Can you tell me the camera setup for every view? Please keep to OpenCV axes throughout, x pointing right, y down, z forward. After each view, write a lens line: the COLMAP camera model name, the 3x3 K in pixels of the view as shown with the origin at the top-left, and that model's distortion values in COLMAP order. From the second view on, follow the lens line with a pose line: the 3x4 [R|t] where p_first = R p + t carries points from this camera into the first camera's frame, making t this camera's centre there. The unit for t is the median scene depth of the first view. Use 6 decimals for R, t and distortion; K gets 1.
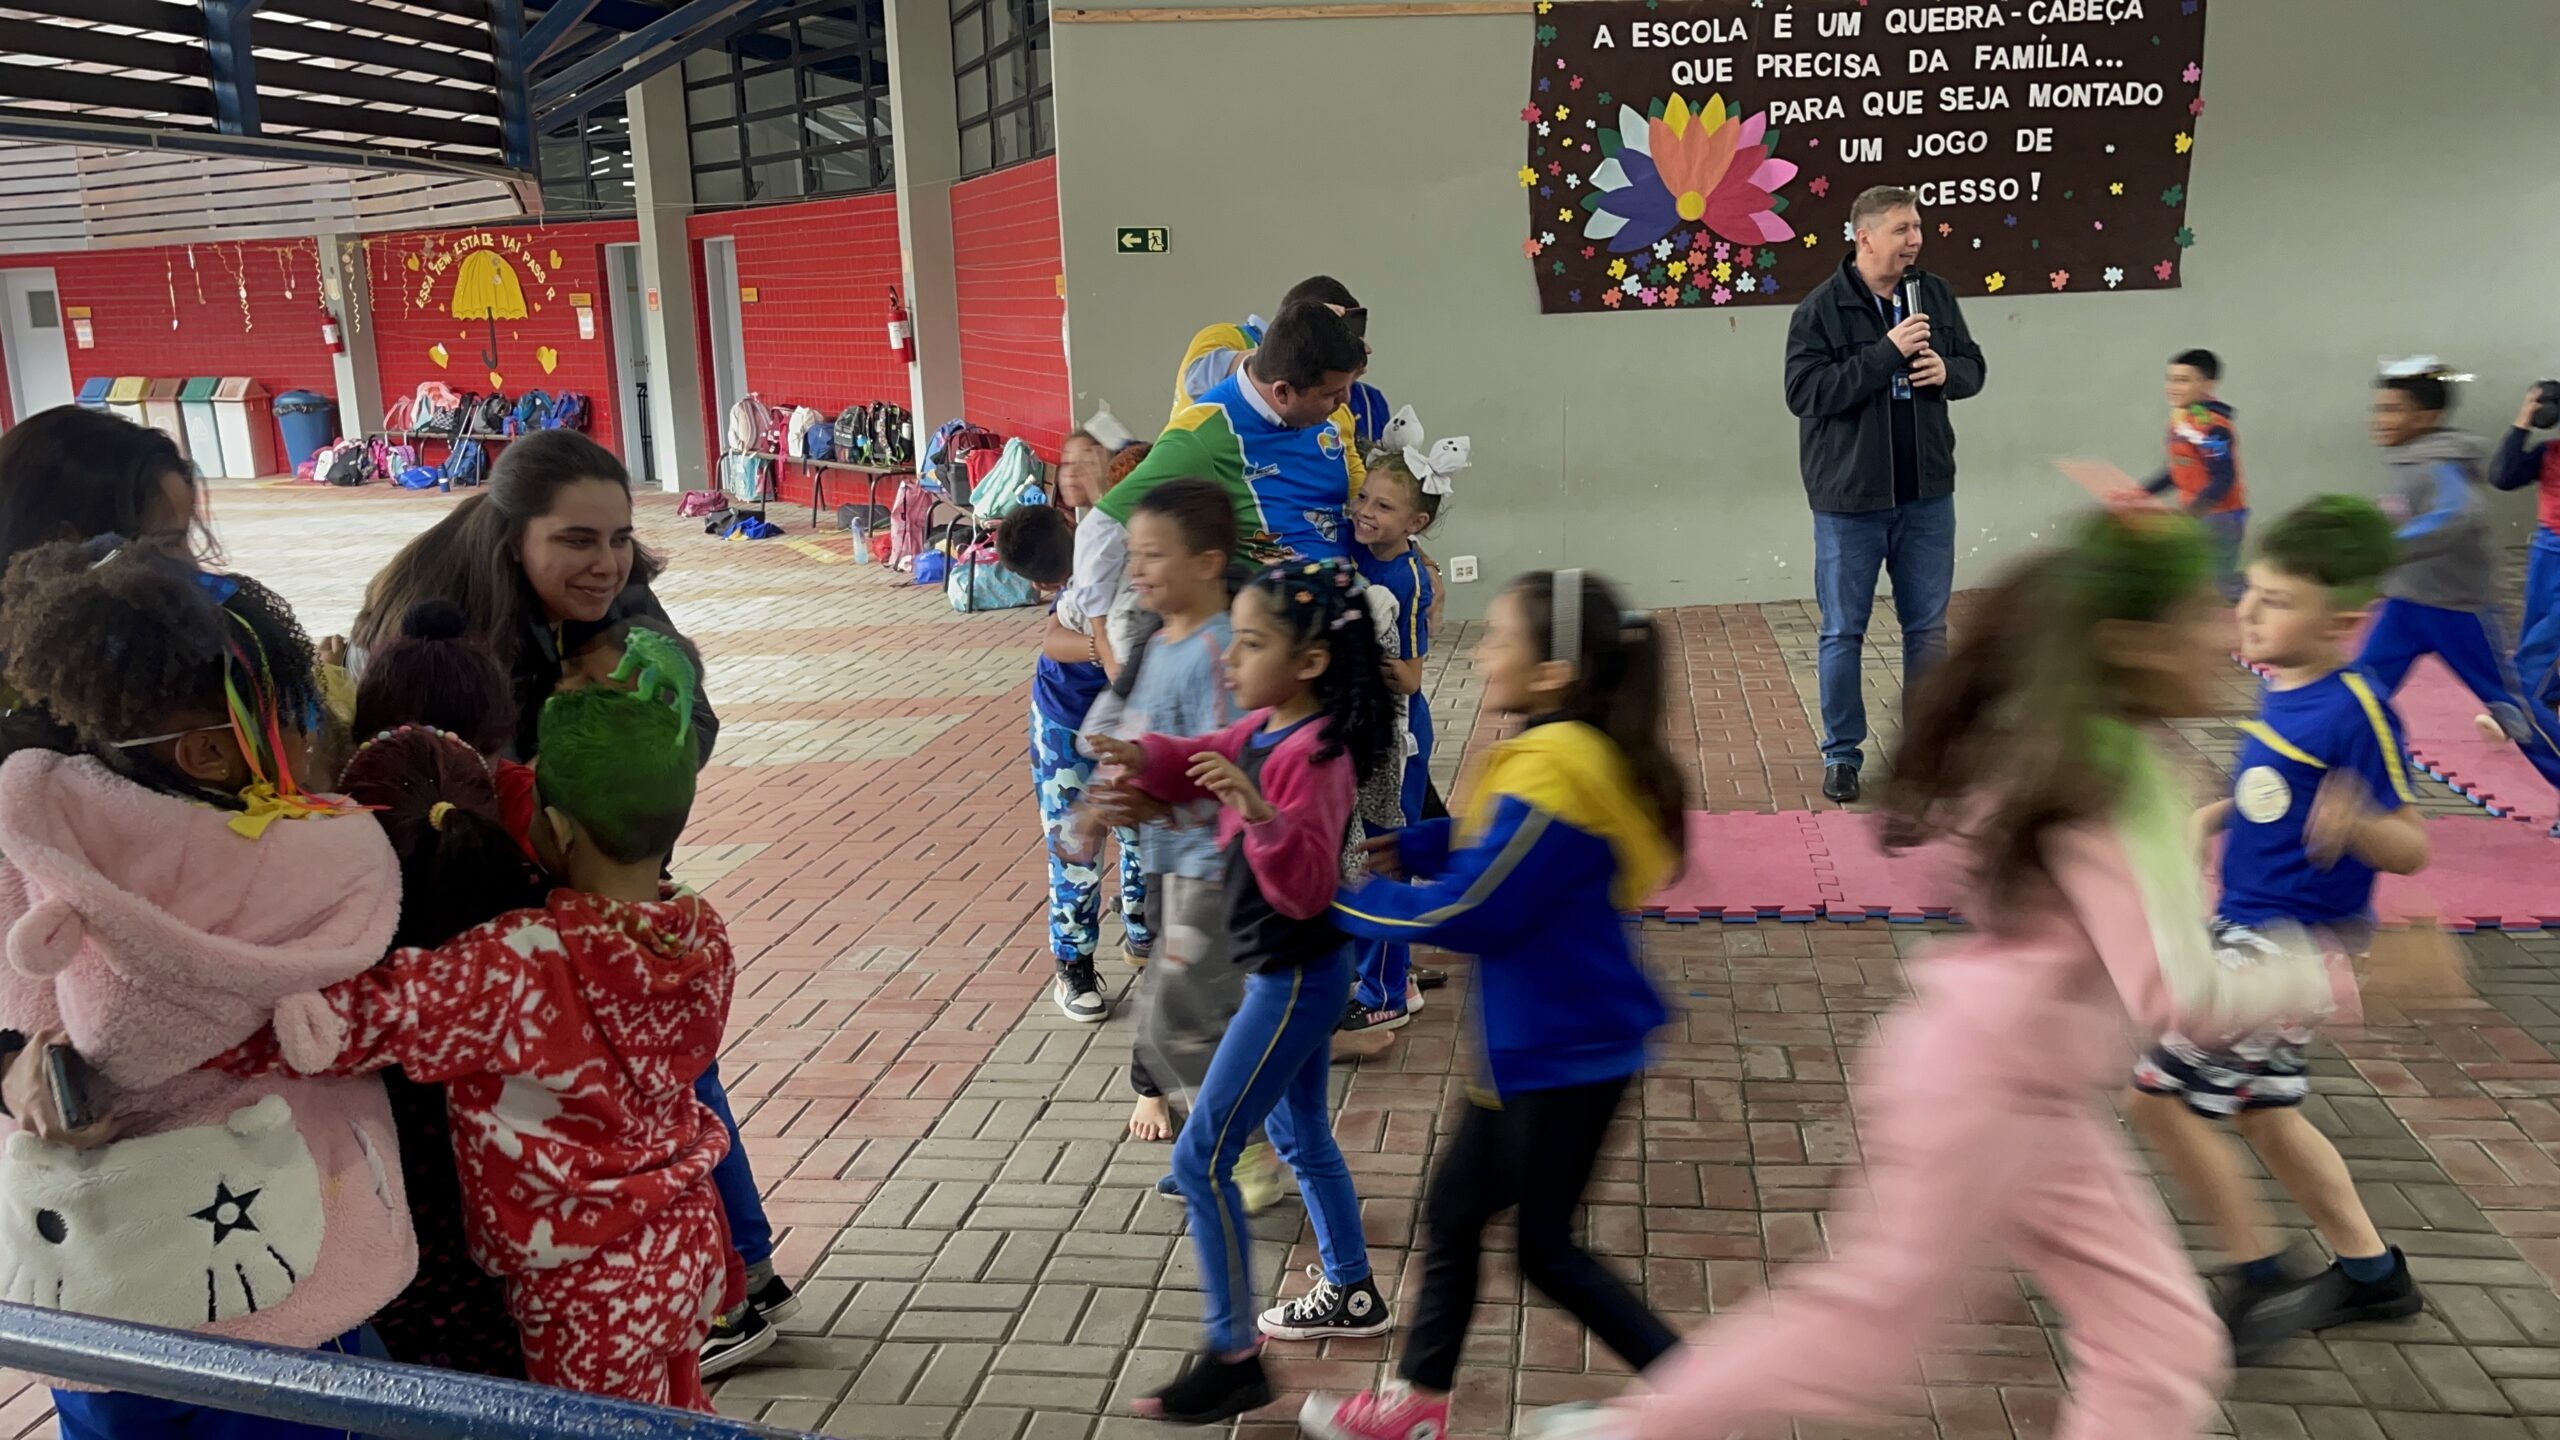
lens RADIAL K [[2128.8, 0, 1291.5], [0, 2128.8, 727.7], [0, 0, 1]] dist [0.036983, -0.003124]
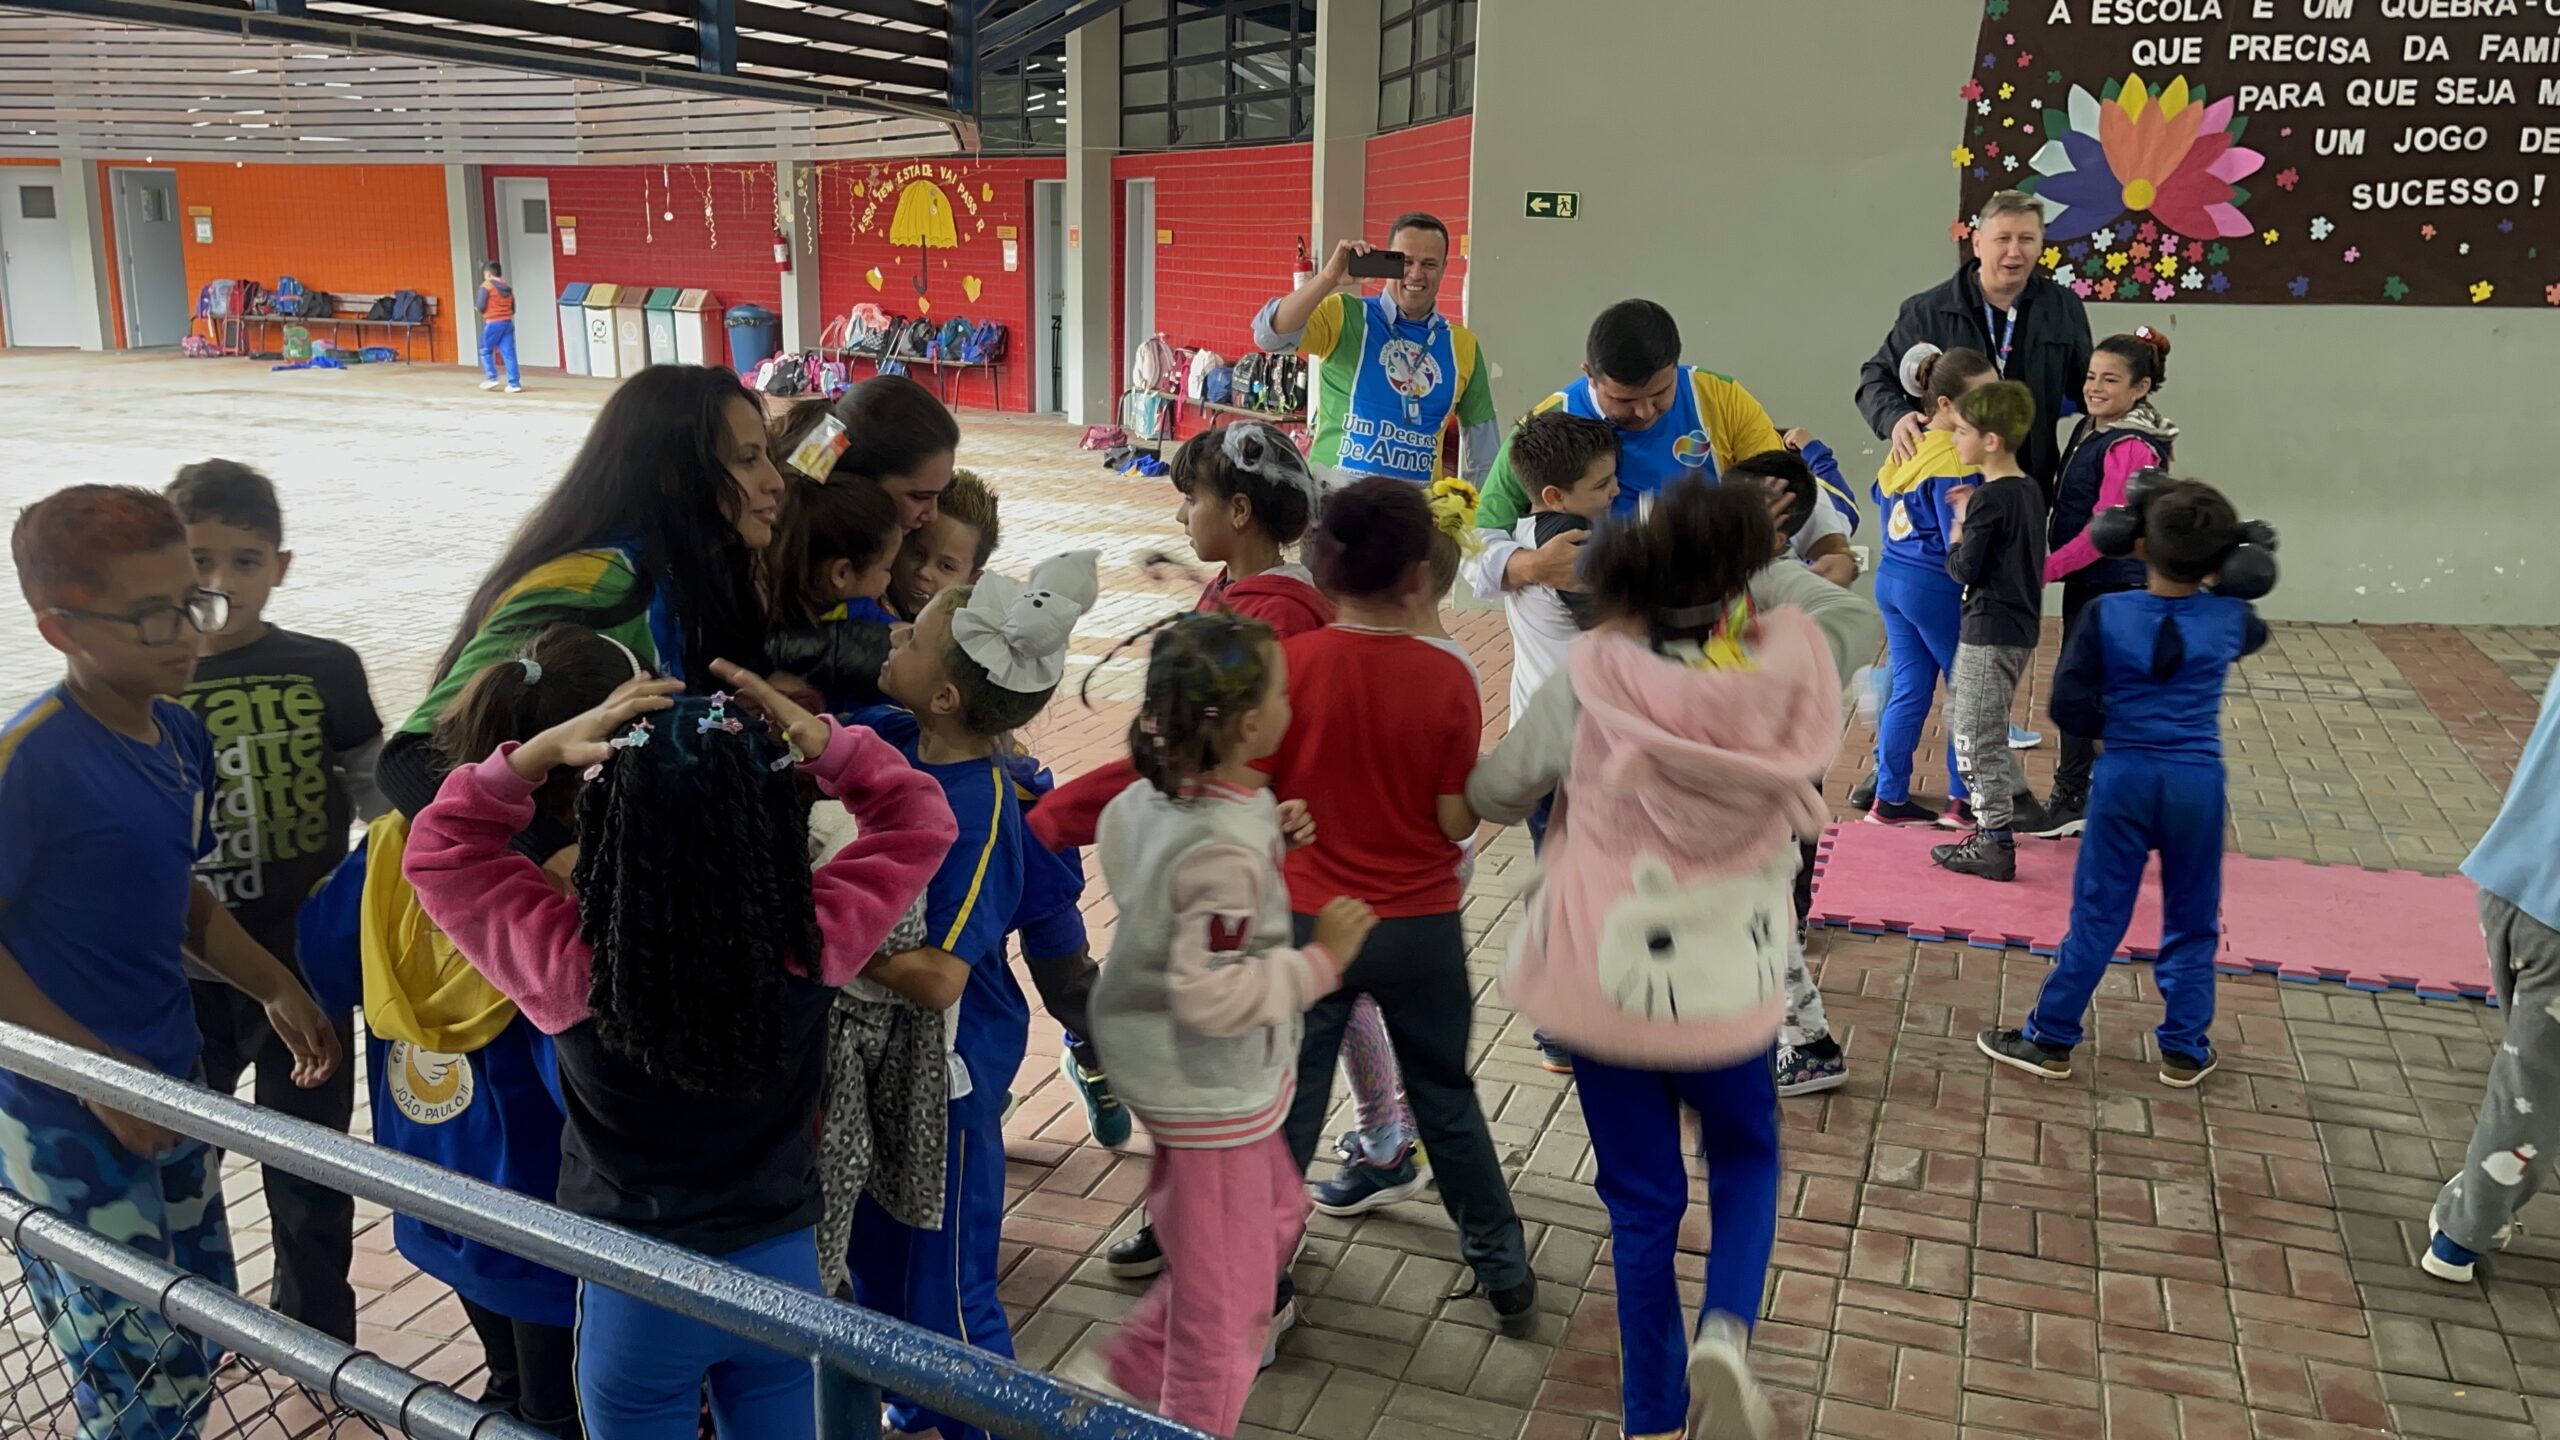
lens RADIAL K [[2127.8, 0, 1281.1], [0, 2127.8, 733.7], [0, 0, 1]] dist [0.045868, -0.020688]
pose [[0.980617, 0.090985, -0.173531, 0.001519], [-0.086681, 0.995714, 0.032236, -0.004677], [0.175720, -0.016569, 0.984301, -0.004399]]
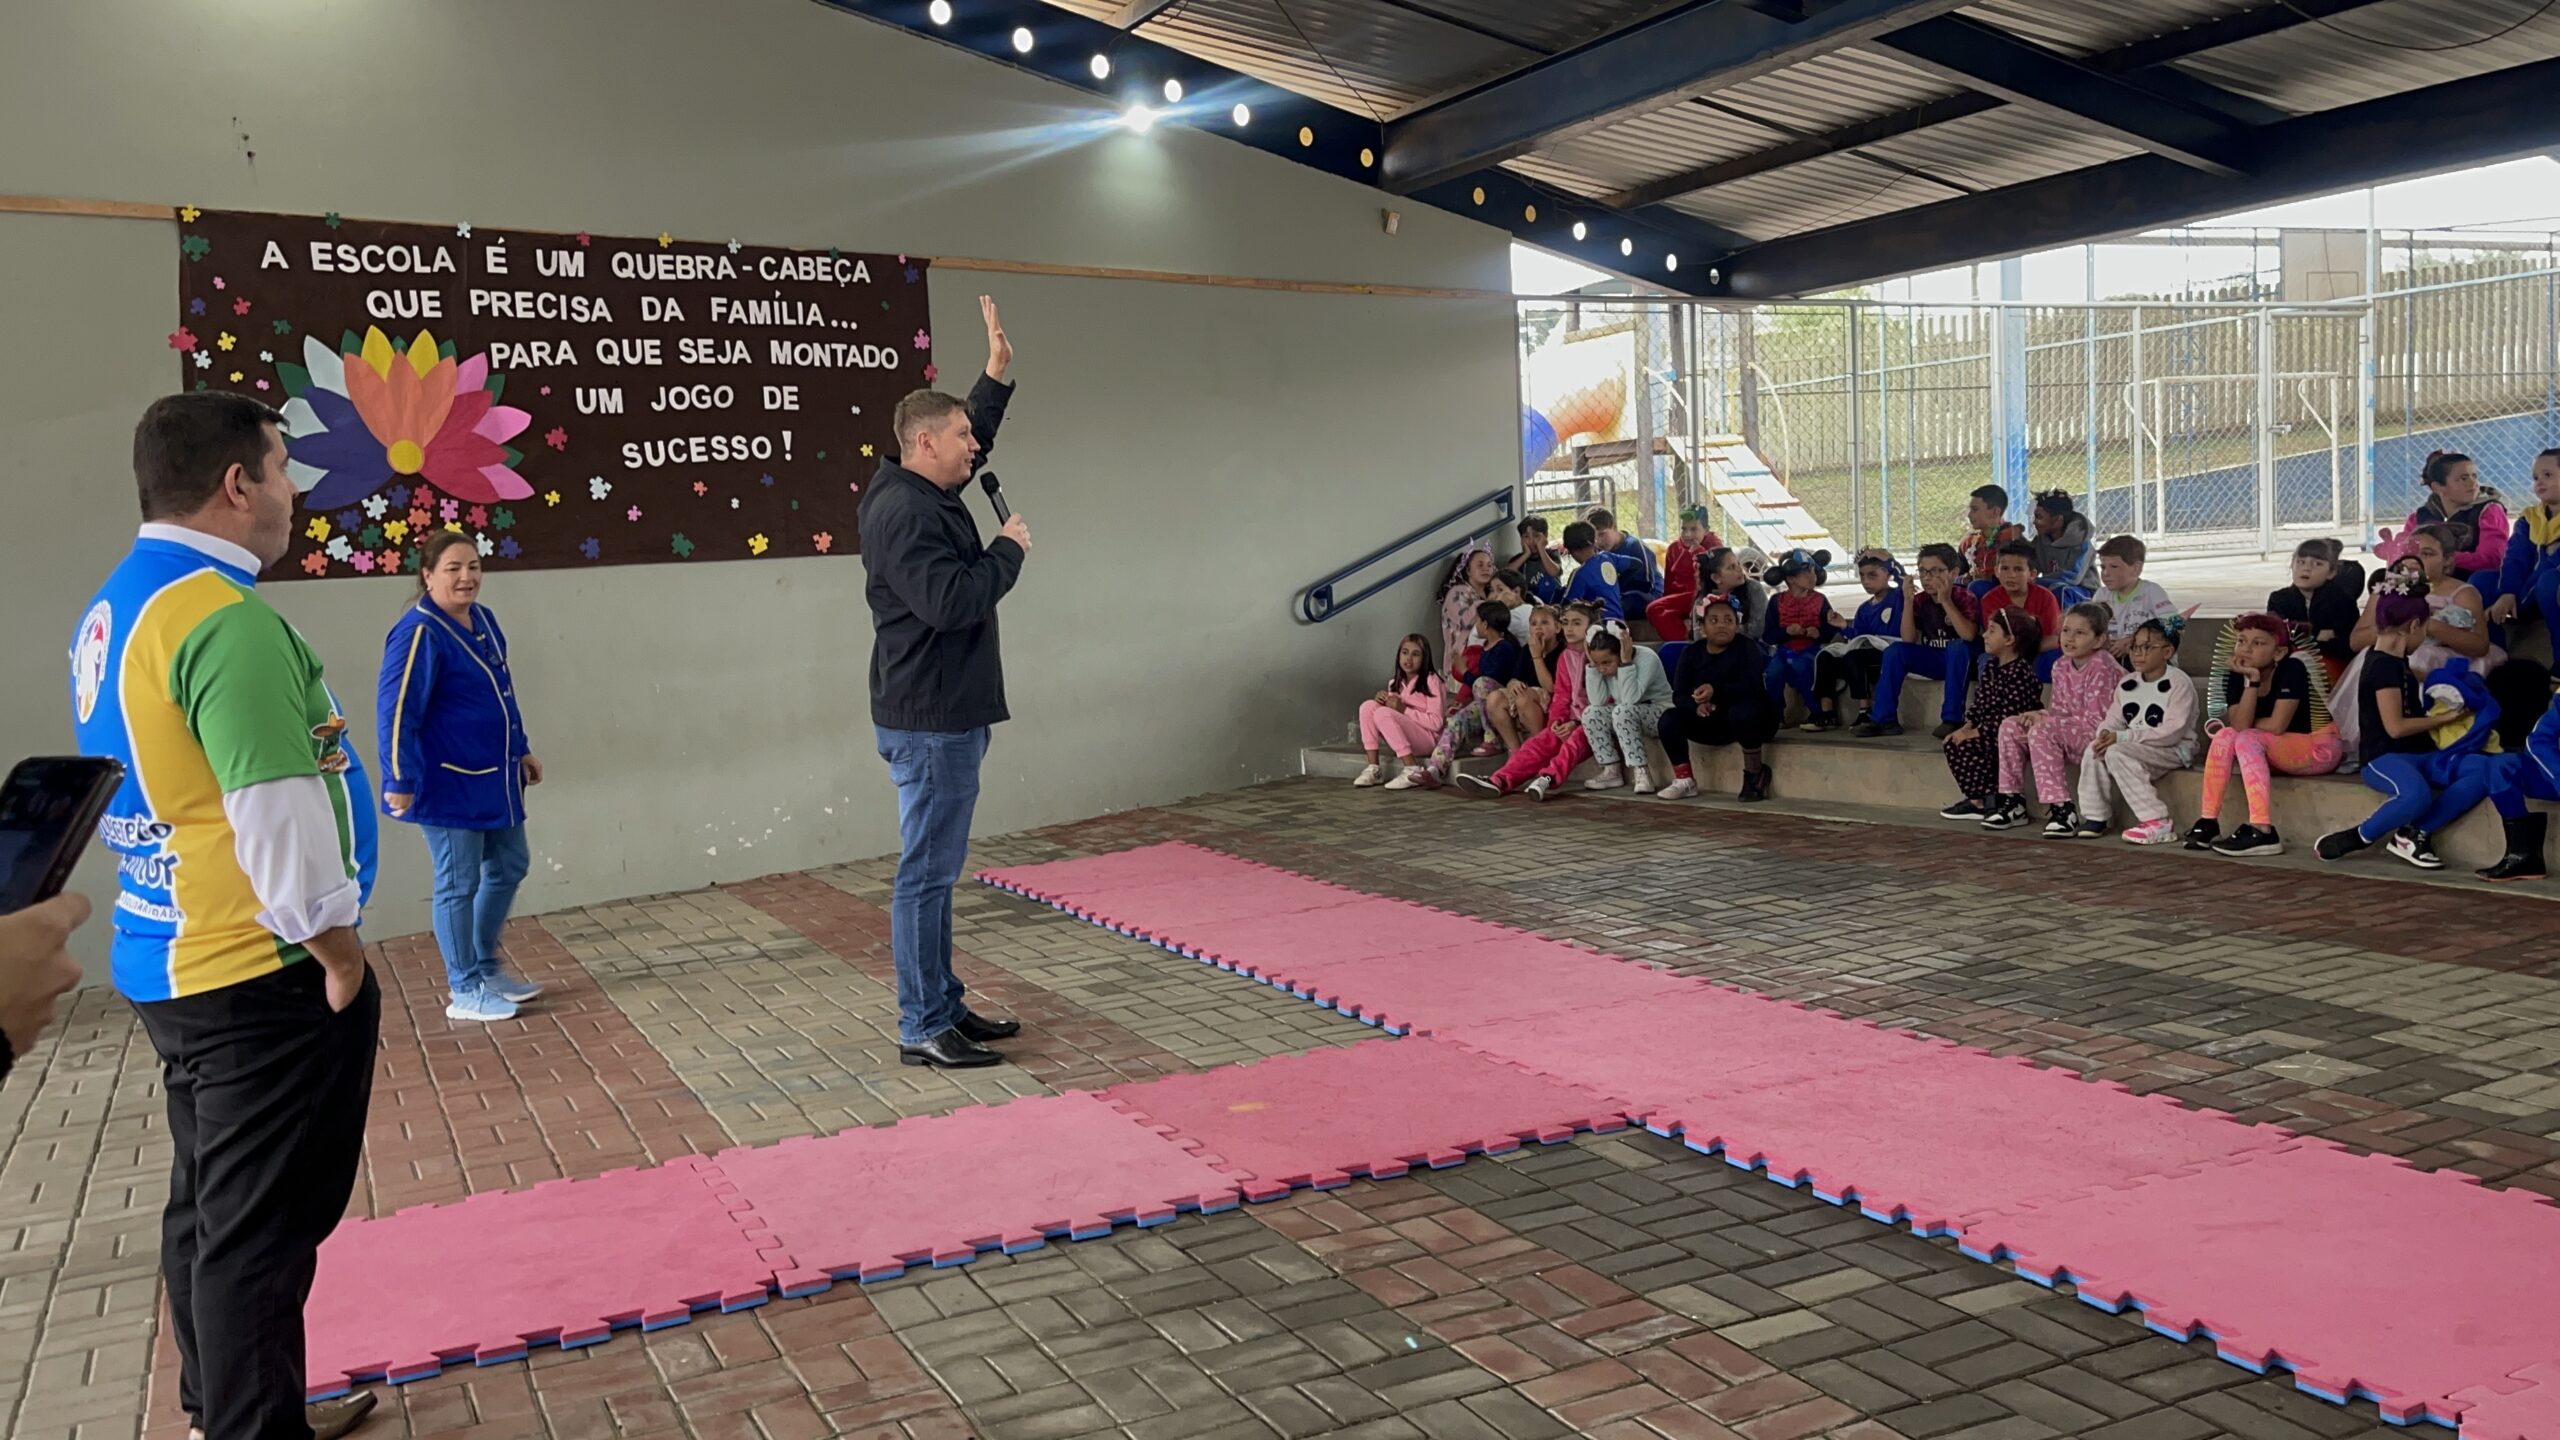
lens RADIAL K [[2127.4, 0, 1276.4], [0, 2127.4, 715.1], [0, 0, 1]] dist [0.045037, -0.017350]
pose [[0.828905, -0.057500, 0.556426, -0.005574], [0.140951, 0.984077, -0.108281, -0.002771], [-0.541340, 0.168184, 0.823812, 0.129164]]
